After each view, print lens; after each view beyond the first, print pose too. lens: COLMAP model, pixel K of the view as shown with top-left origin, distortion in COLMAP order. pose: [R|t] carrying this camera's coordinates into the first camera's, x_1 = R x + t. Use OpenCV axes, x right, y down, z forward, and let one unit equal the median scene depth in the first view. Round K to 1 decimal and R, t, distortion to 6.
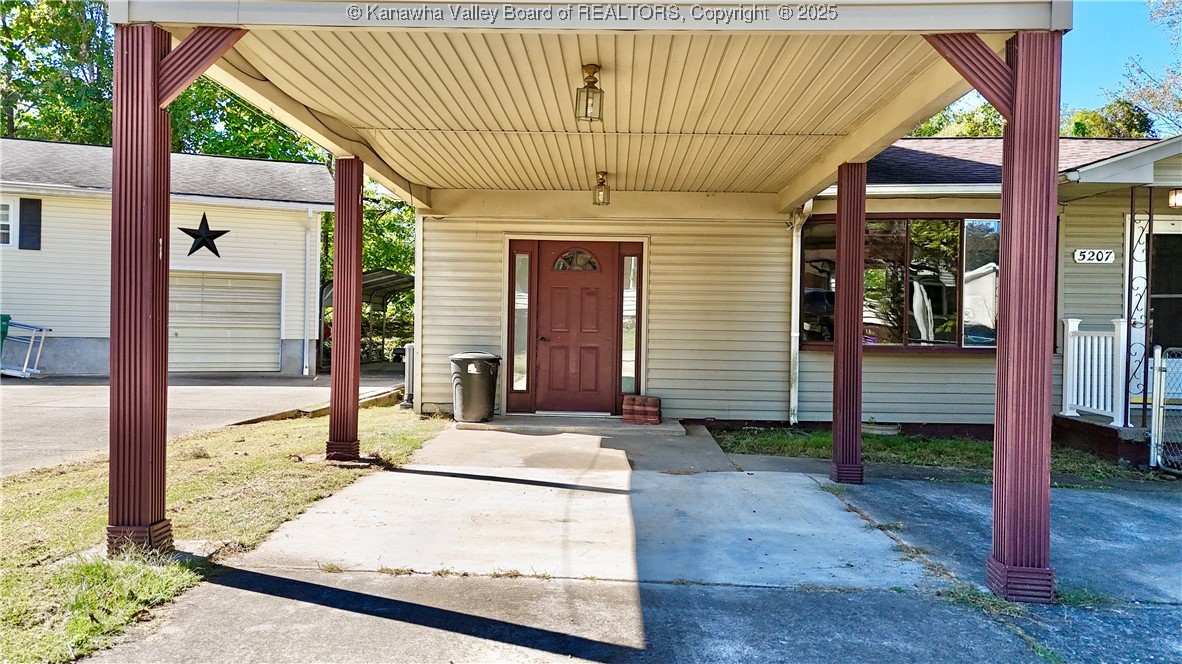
lens RADIAL K [[872.4, 0, 591.0], [0, 872.4, 332.0], [0, 0, 1]] dist [0.062784, -0.047664]
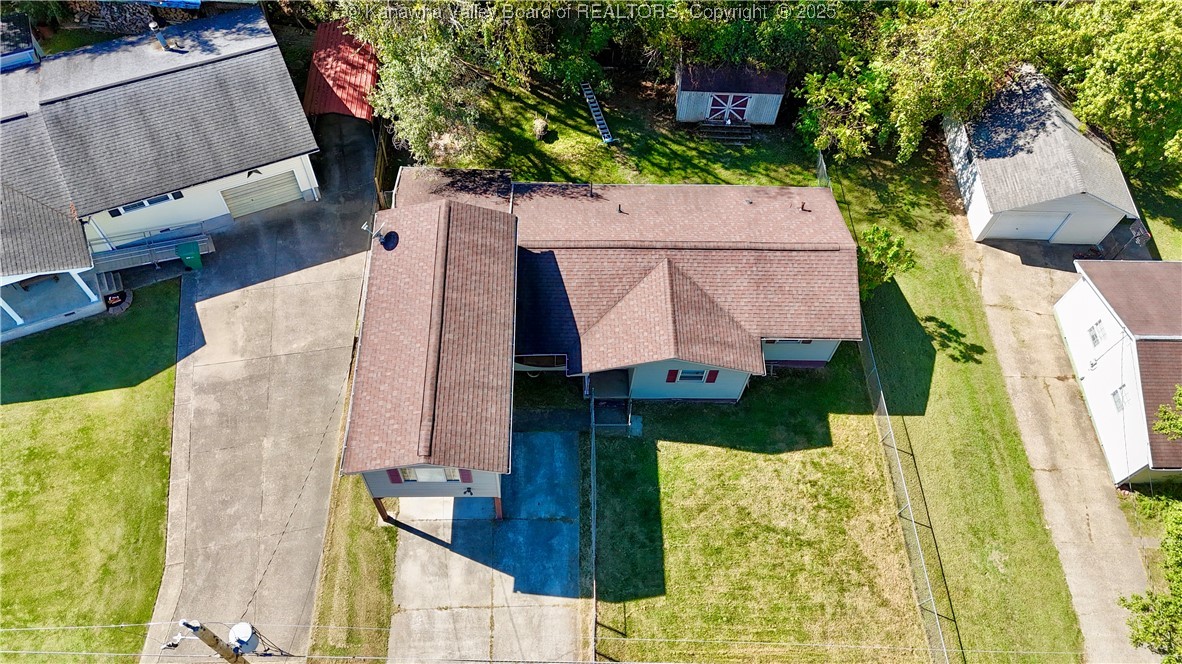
lens RADIAL K [[863.6, 0, 591.0], [0, 863.6, 332.0], [0, 0, 1]] dist [0.114351, -0.166174]
pose [[0.998330, -0.029442, 0.049704, 0.470824], [-0.027312, 0.517617, 0.855176, -3.587901], [-0.050906, -0.855106, 0.515949, -0.810837]]
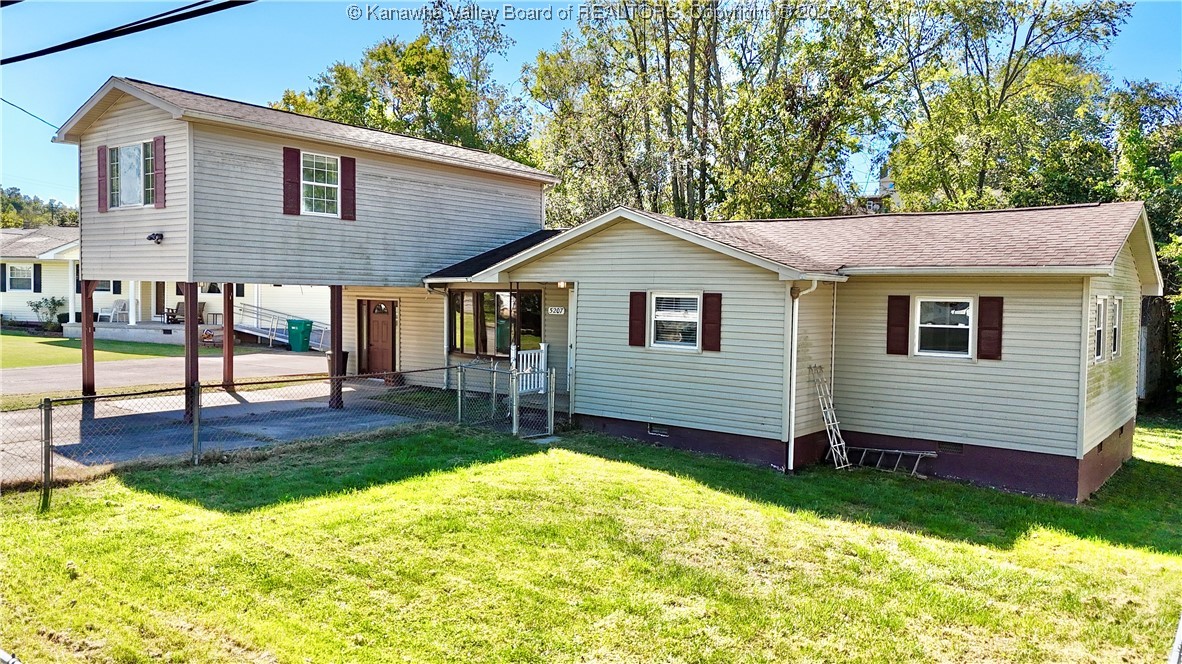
lens RADIAL K [[872.4, 0, 591.0], [0, 872.4, 332.0], [0, 0, 1]] dist [0.062784, -0.047664]
pose [[0.811237, 0.022876, -0.584270, 2.072060], [-0.006340, 0.999520, 0.030331, -0.118210], [0.584683, -0.020902, 0.810992, -0.565648]]
